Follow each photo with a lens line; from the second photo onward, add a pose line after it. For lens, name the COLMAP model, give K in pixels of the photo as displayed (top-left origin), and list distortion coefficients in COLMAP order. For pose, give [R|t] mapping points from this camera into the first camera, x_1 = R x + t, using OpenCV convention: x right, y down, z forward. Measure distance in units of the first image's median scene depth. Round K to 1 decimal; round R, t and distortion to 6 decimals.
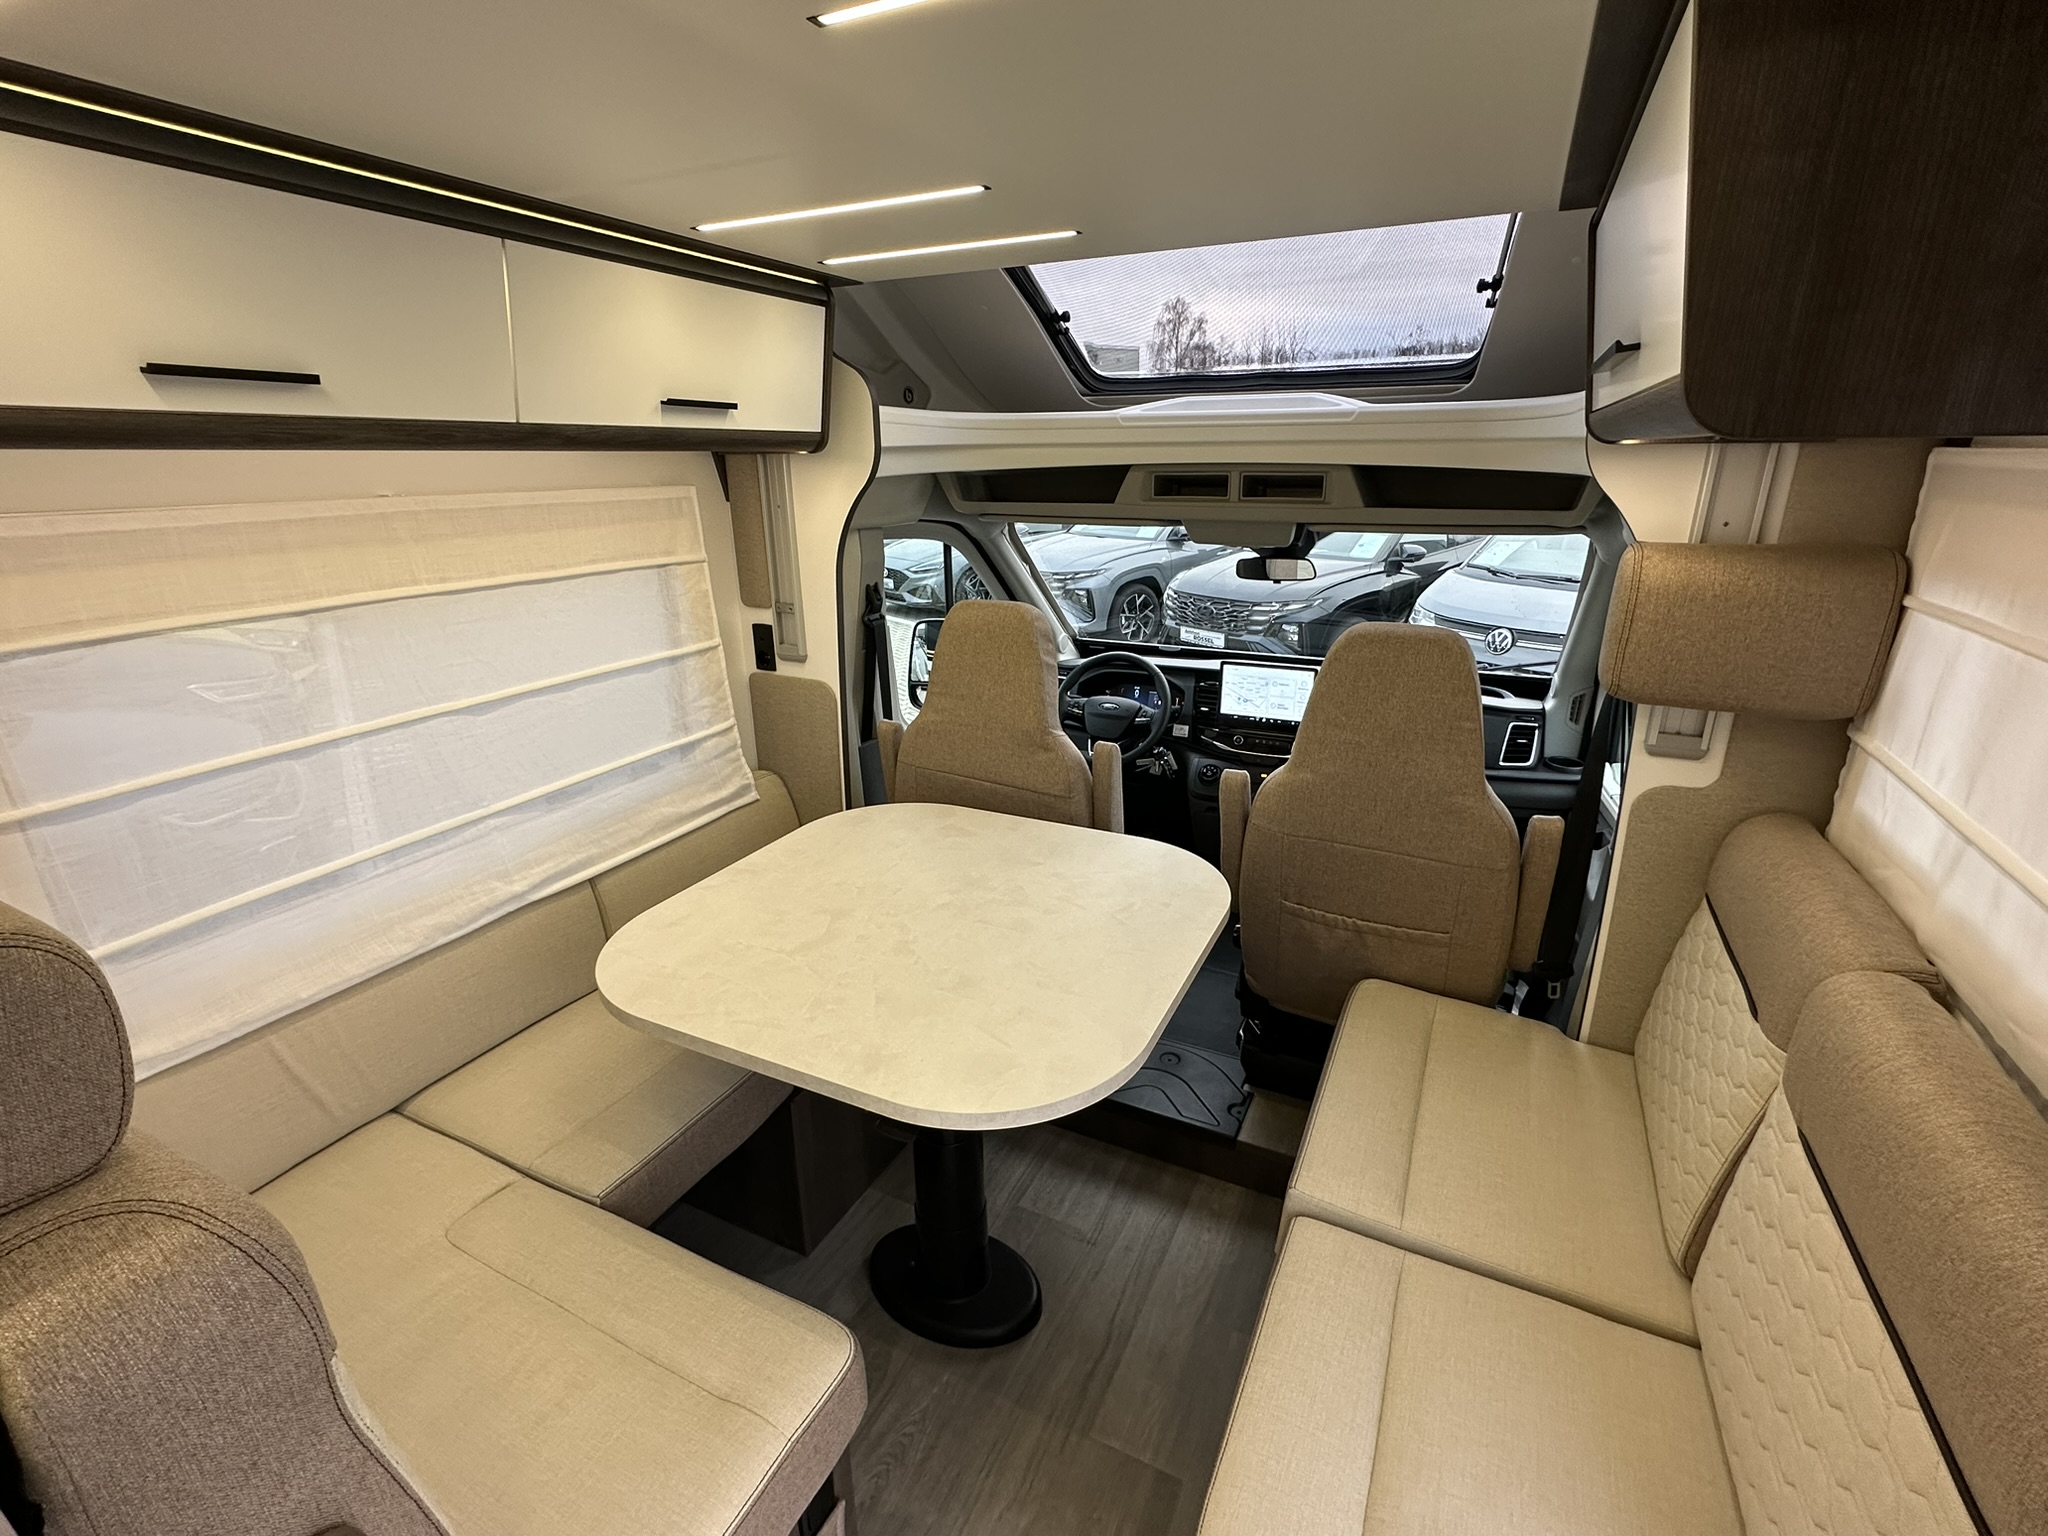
lens RADIAL K [[940.6, 0, 1022.6], [0, 940.6, 770.0], [0, 0, 1]] dist [-0.000100, -0.000532]
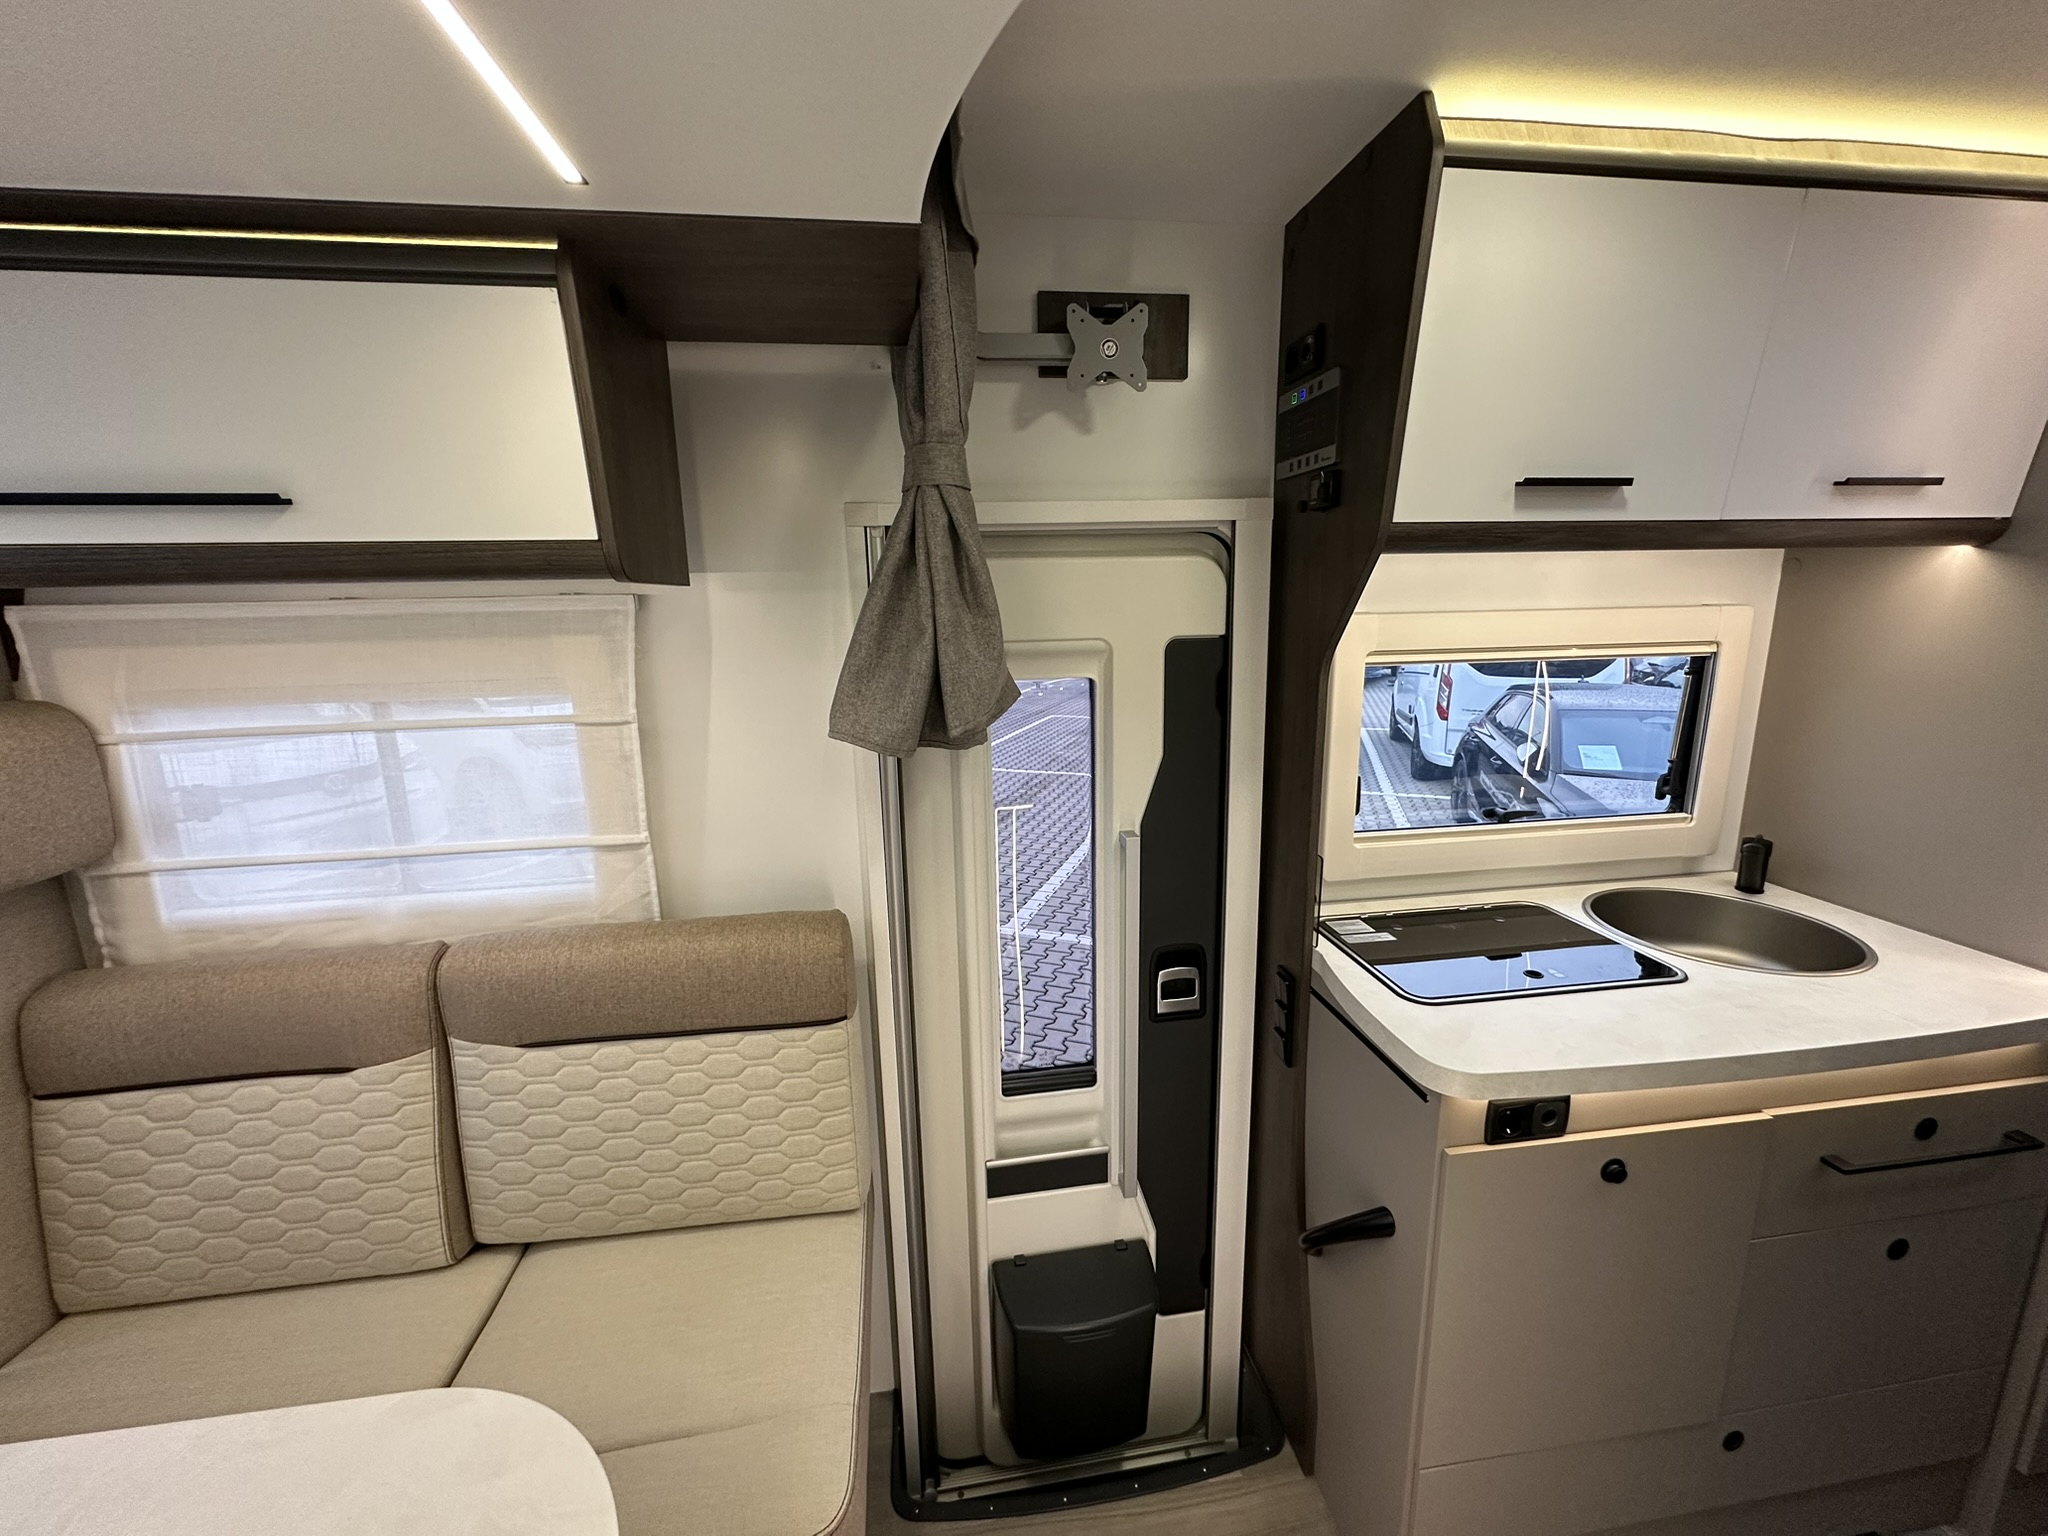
lens RADIAL K [[817.3, 0, 1025.7], [0, 817.3, 768.7], [0, 0, 1]] dist [0.001053, -0.000337]
pose [[-0.569387, -0.147202, 0.808783, -0.281598], [0.286890, 0.886401, 0.363301, -0.117947], [-0.770385, 0.438891, -0.462475, 0.393748]]
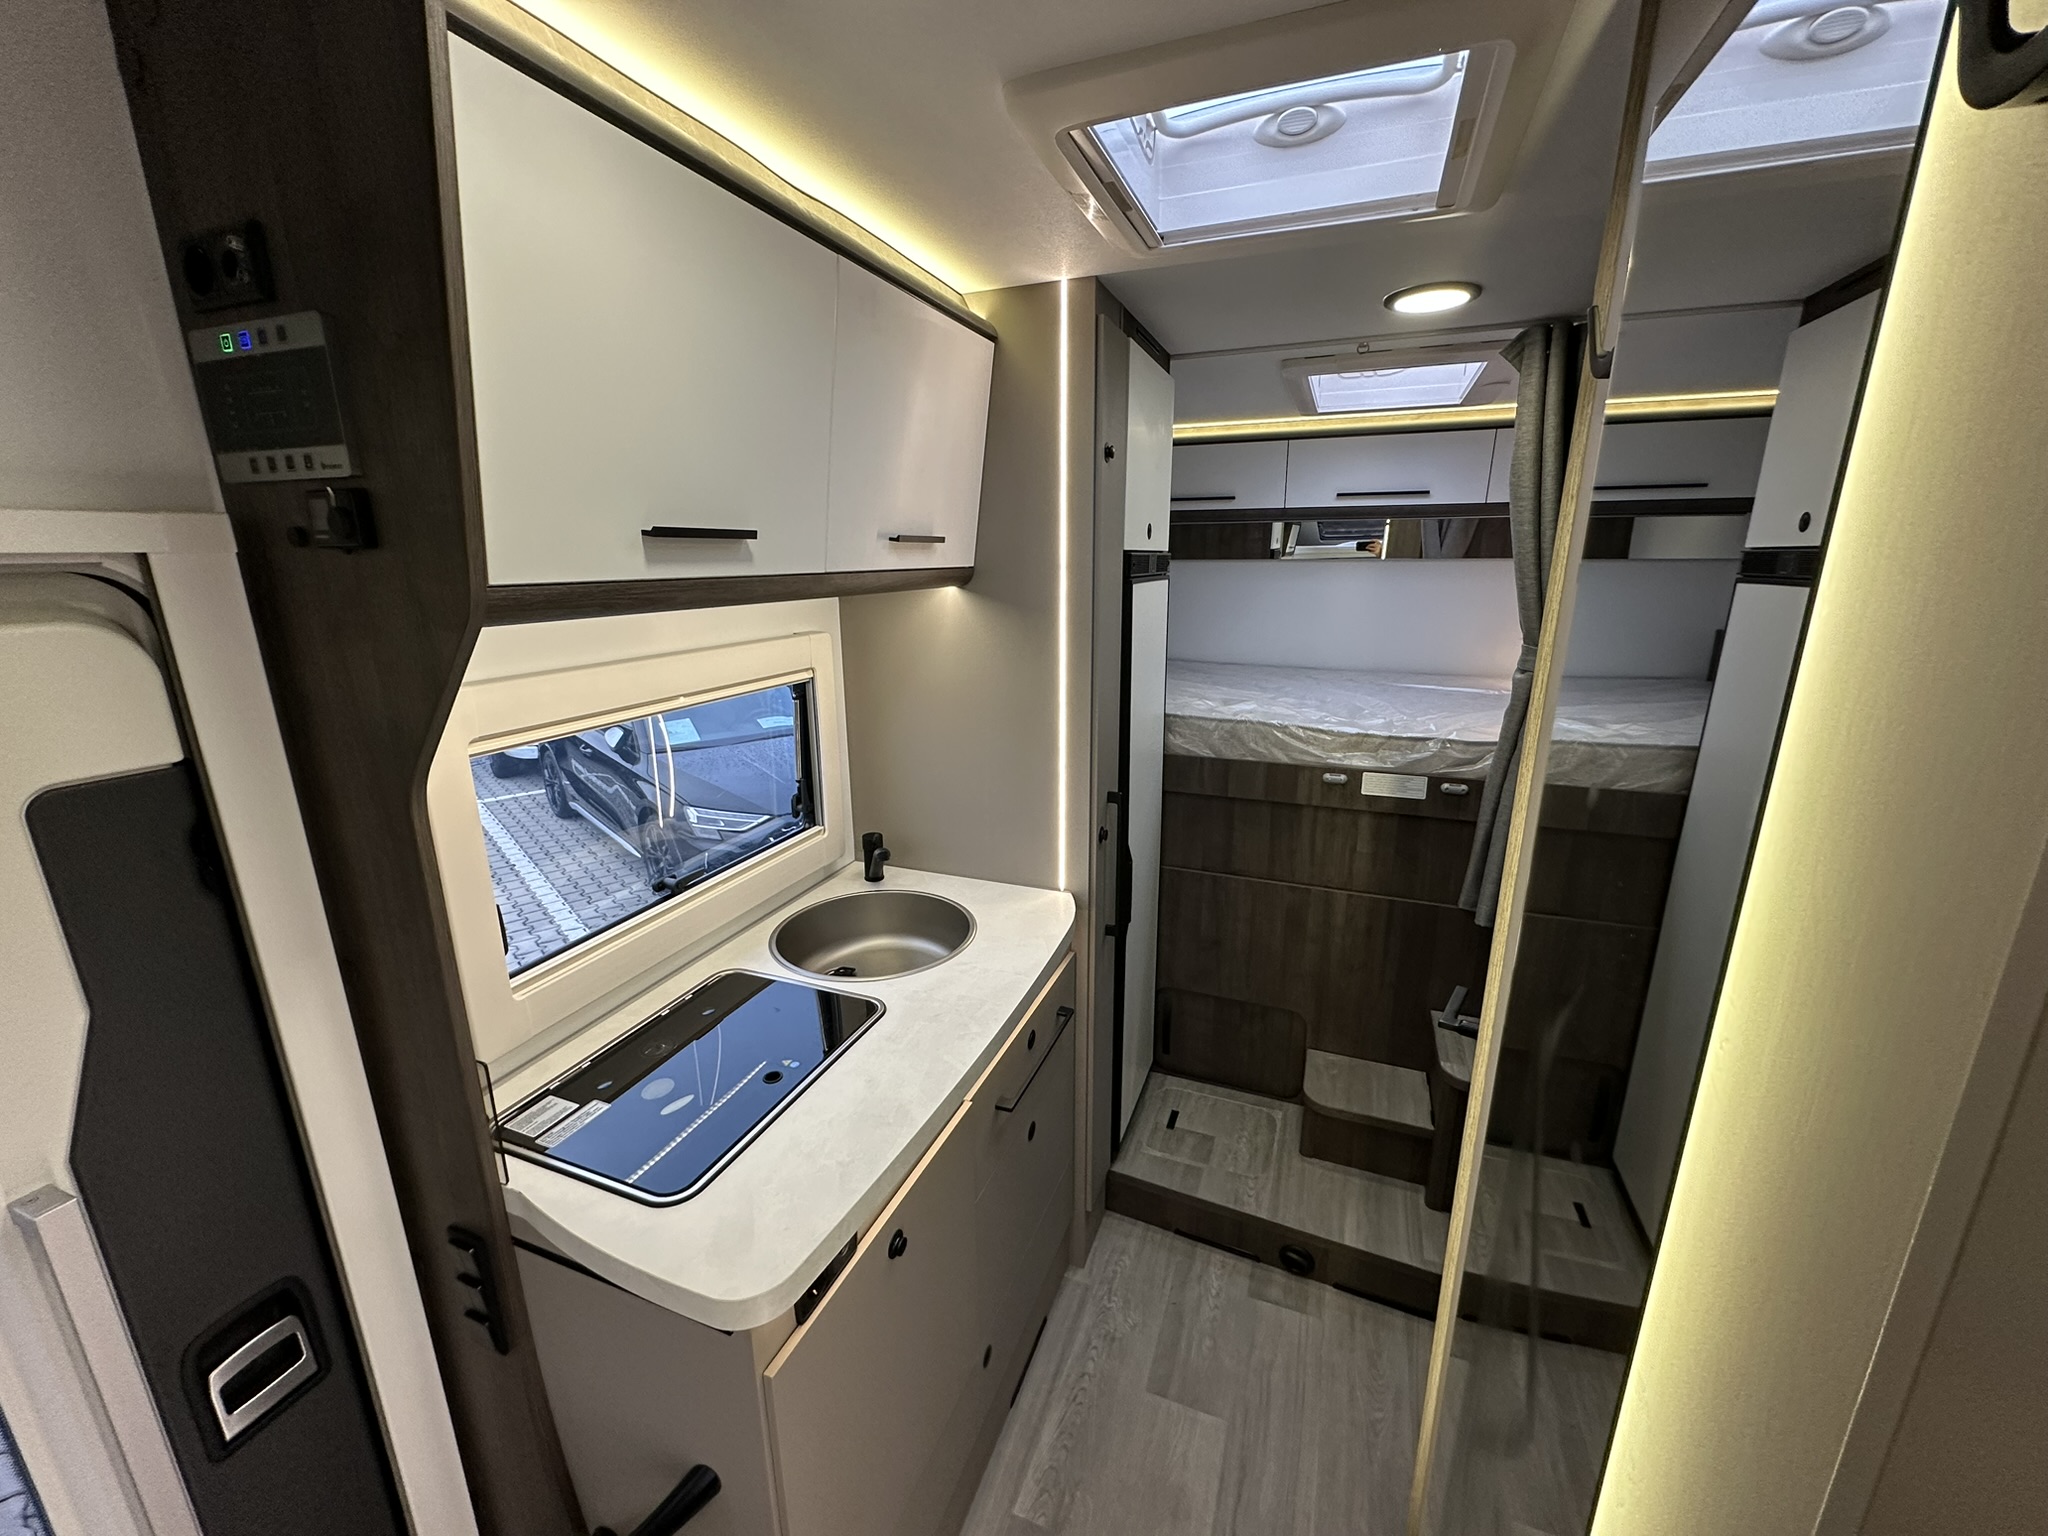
lens RADIAL K [[817.3, 0, 1024.6], [0, 817.3, 770.6], [0, 0, 1]] dist [0.001053, -0.000337]
pose [[-0.996595, 0.034302, -0.074980, -0.155581], [-0.012768, 0.834188, 0.551333, -0.128311], [0.081459, 0.550413, -0.830909, 0.237064]]
